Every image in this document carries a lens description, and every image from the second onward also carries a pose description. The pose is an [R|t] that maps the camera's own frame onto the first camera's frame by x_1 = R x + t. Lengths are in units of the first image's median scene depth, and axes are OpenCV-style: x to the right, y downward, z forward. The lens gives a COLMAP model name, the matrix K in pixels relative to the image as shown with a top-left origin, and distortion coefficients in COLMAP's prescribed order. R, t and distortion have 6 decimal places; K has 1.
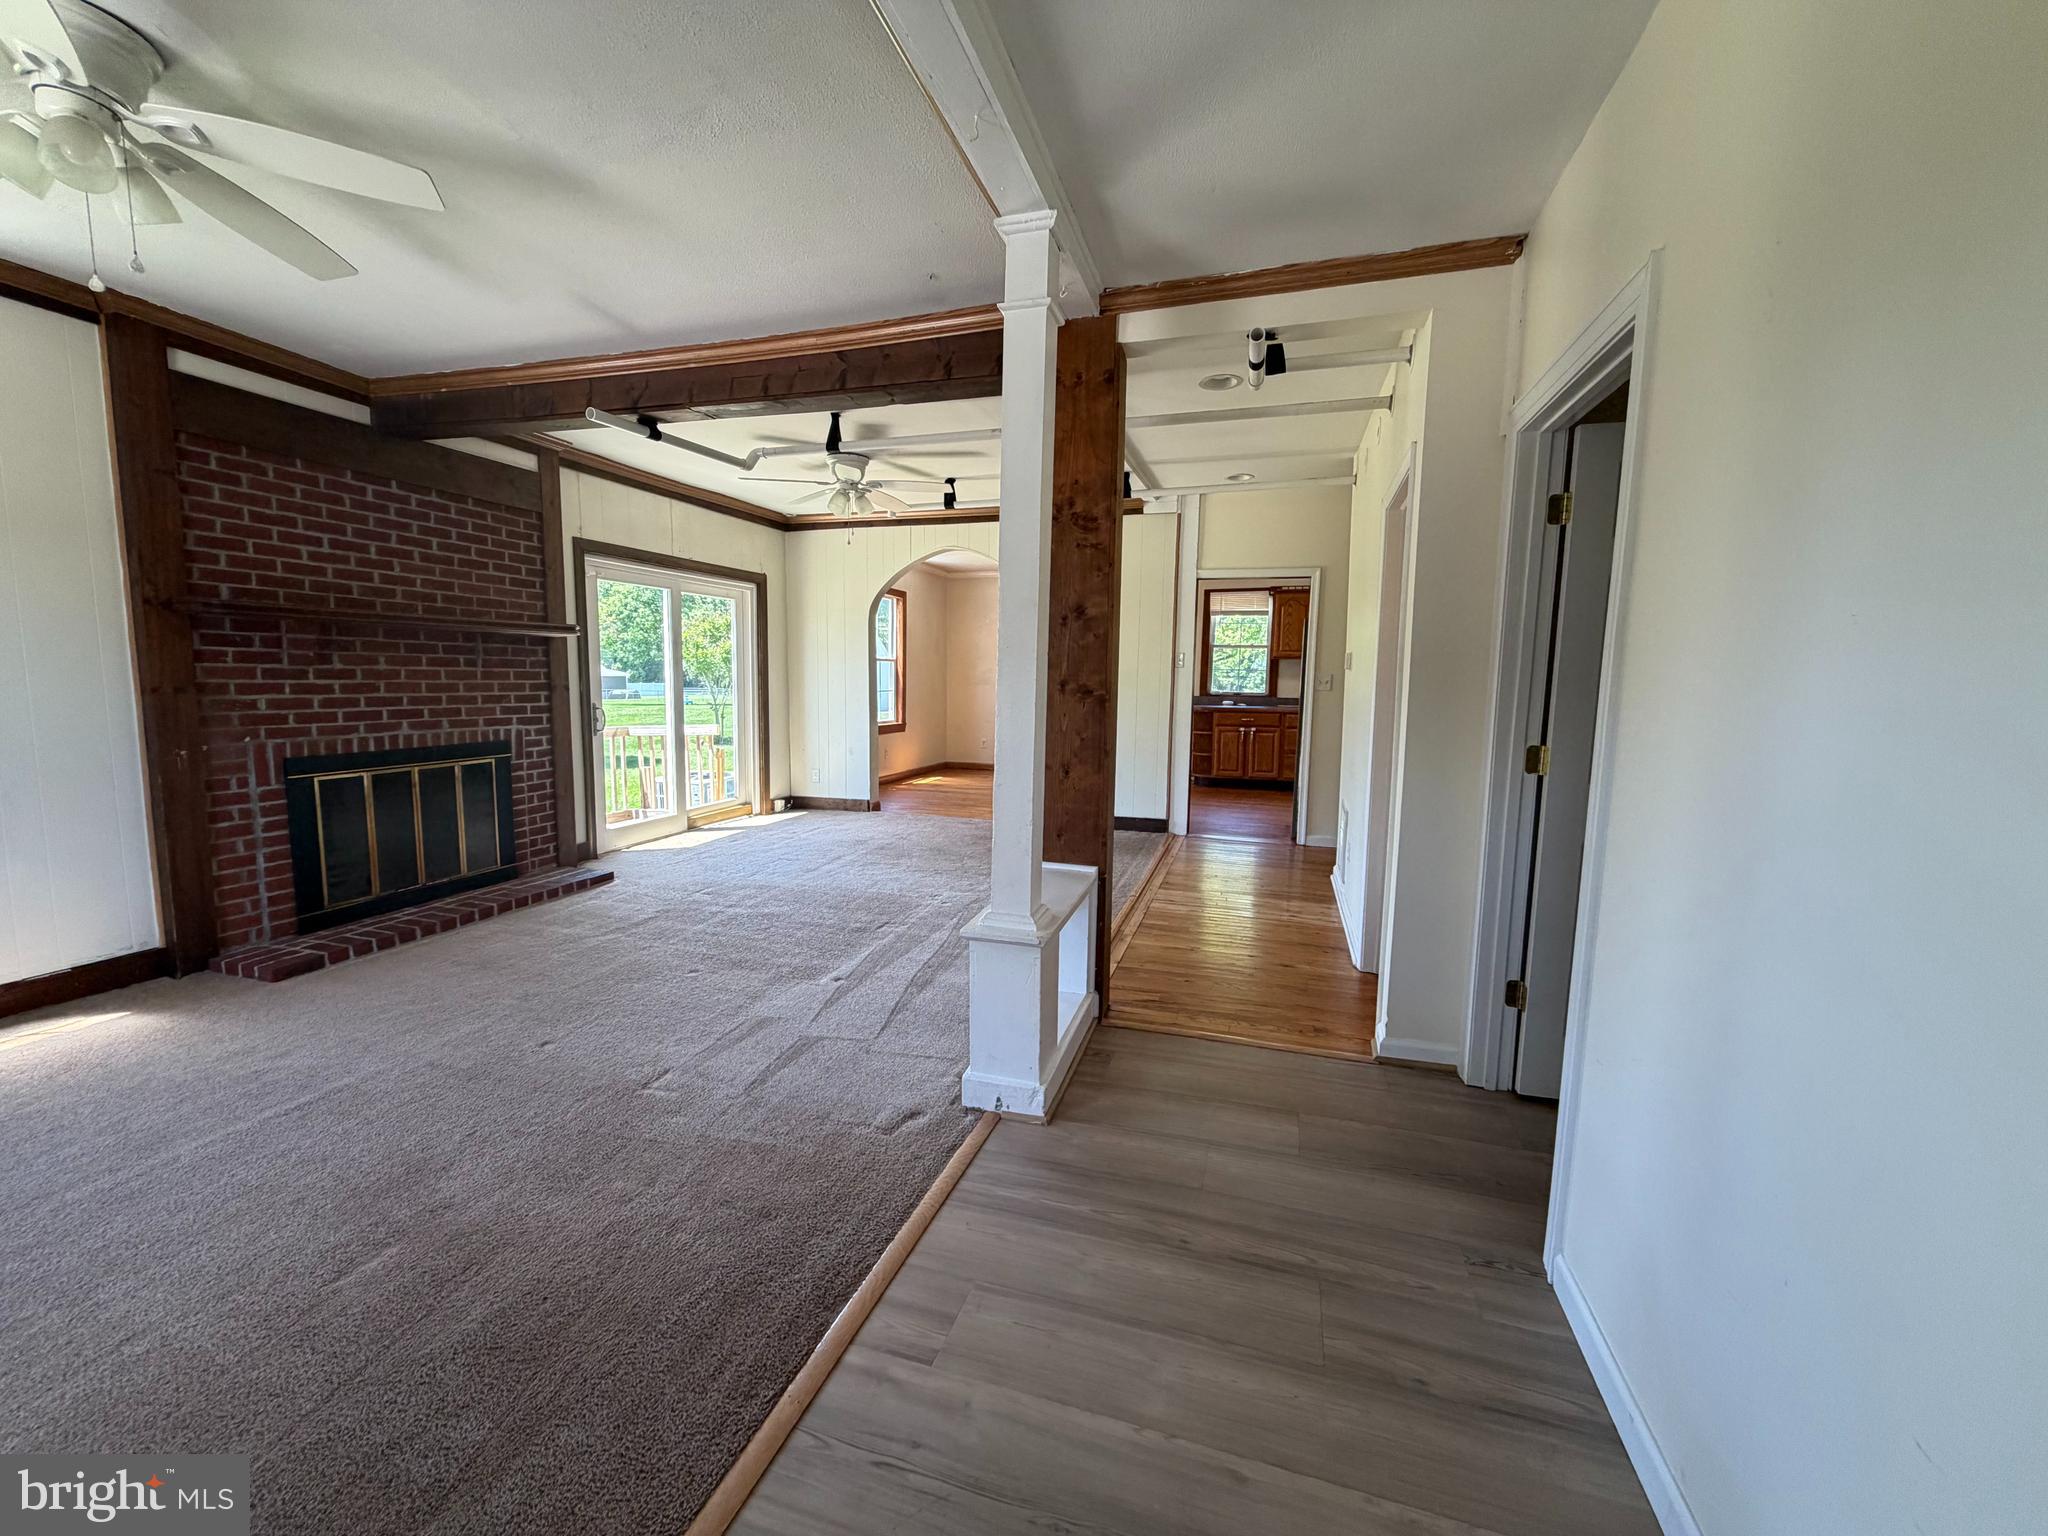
lens RADIAL K [[820.9, 0, 1020.9], [0, 820.9, 768.0], [0, 0, 1]] dist [-0.000616, -0.000041]
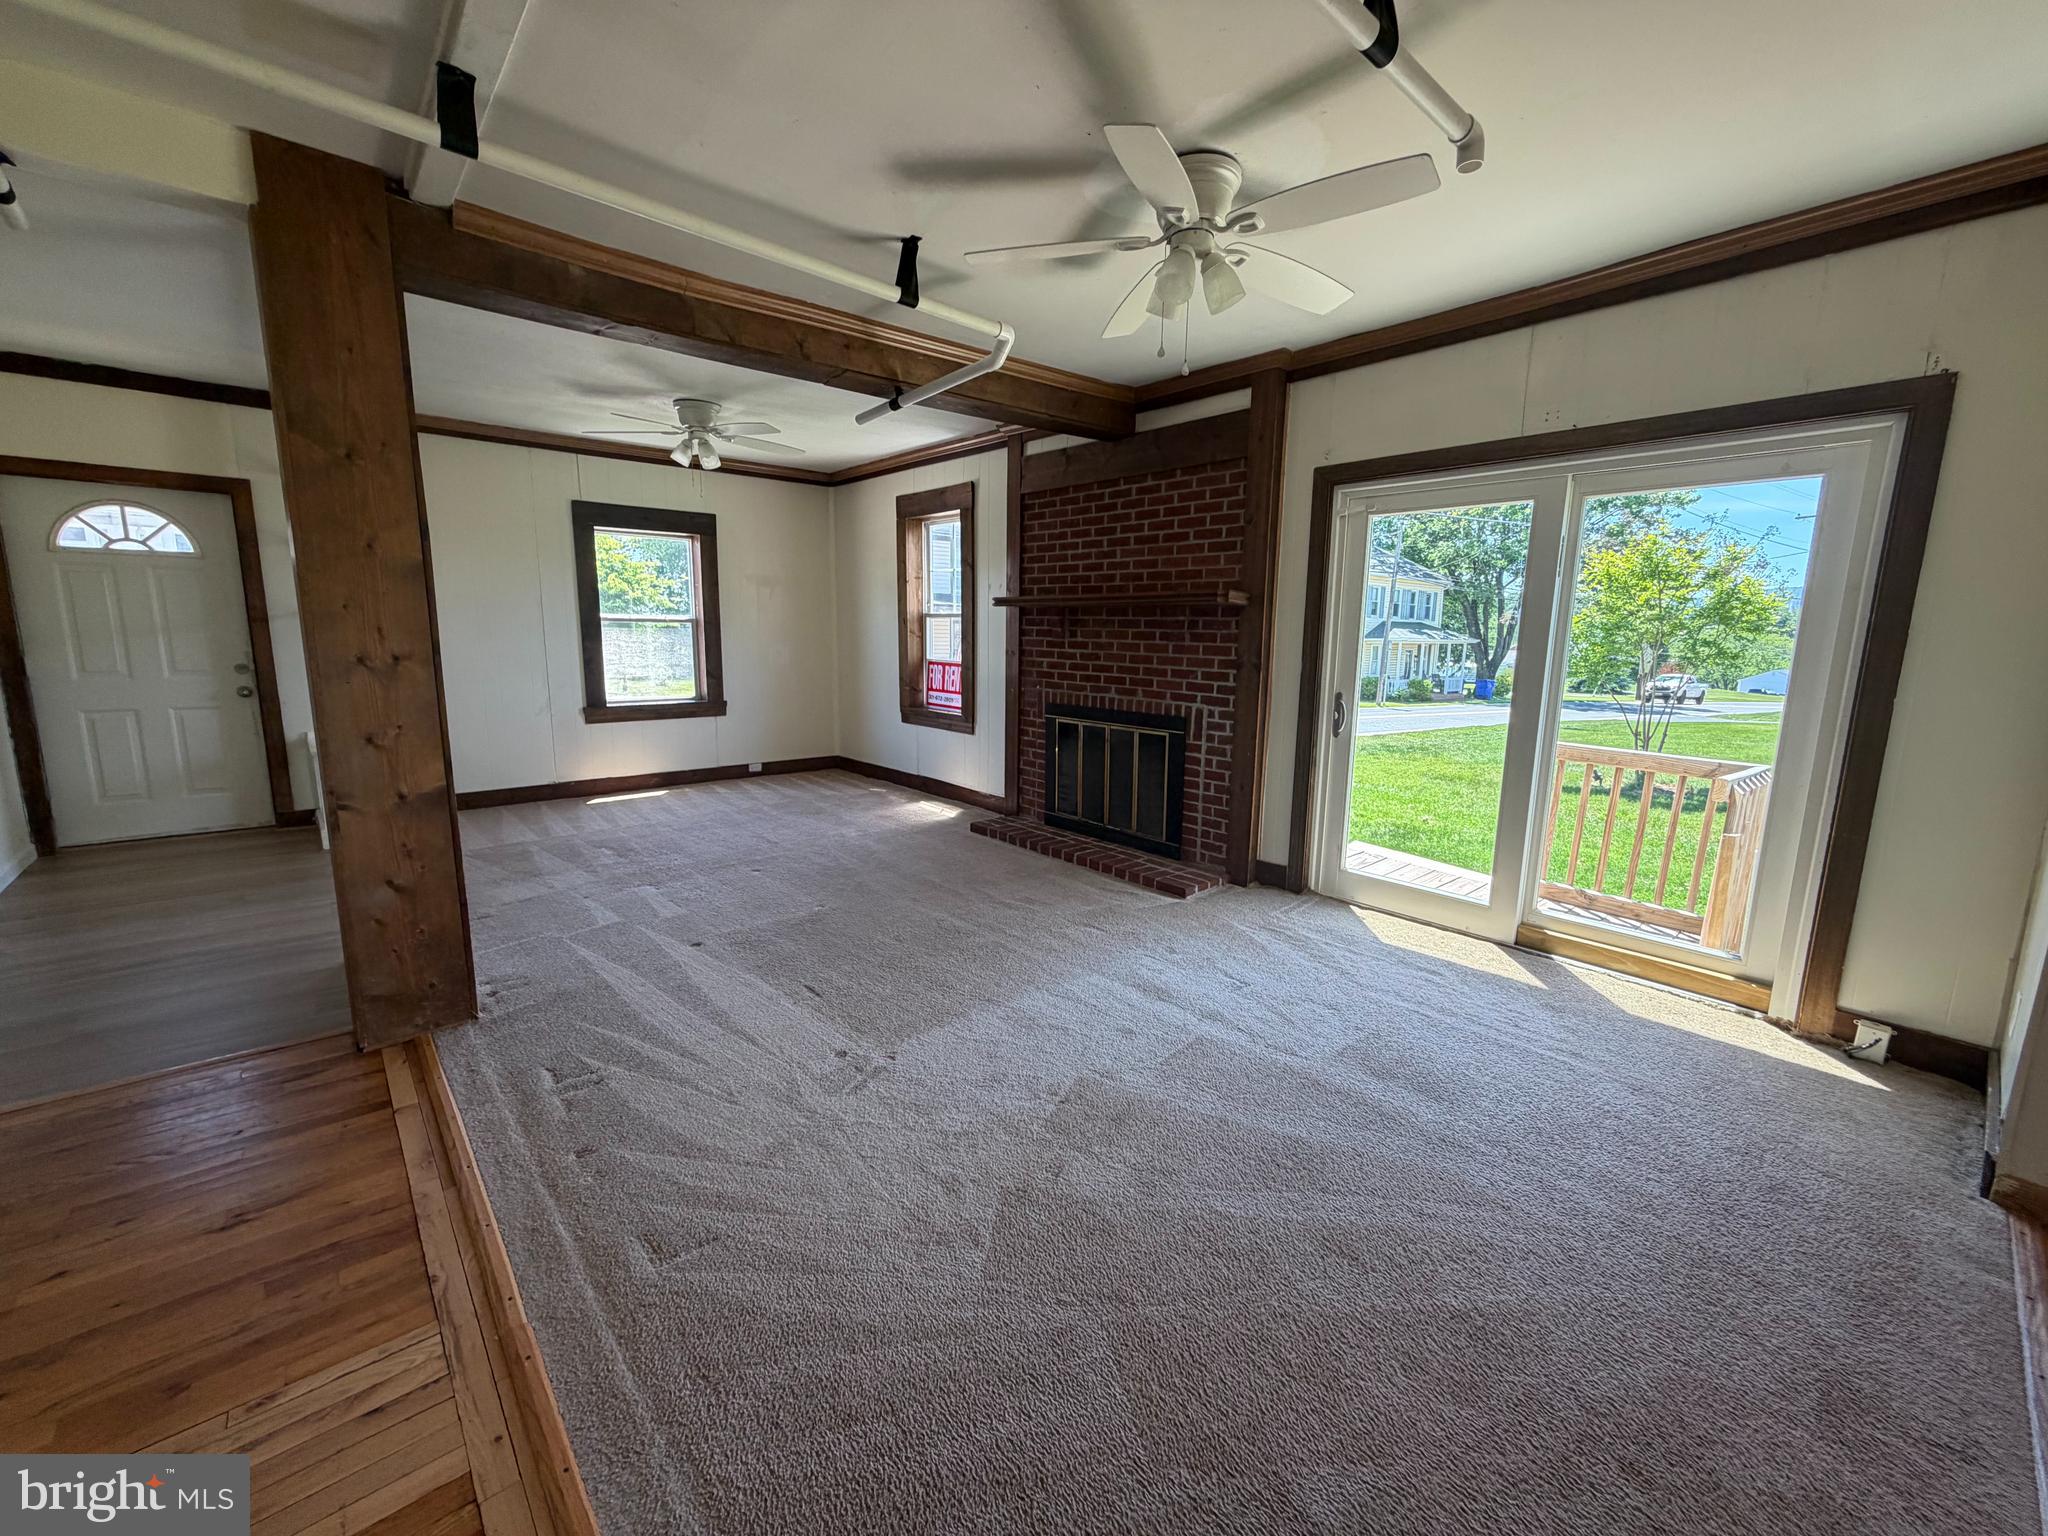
lens RADIAL K [[820.9, 0, 1020.9], [0, 820.9, 768.0], [0, 0, 1]] dist [-0.000616, -0.000041]
pose [[-0.523696, 0.118580, -0.843612, 0.288311], [-0.119963, 0.970133, 0.210835, -0.154781], [0.843417, 0.211616, -0.493829, 1.316254]]
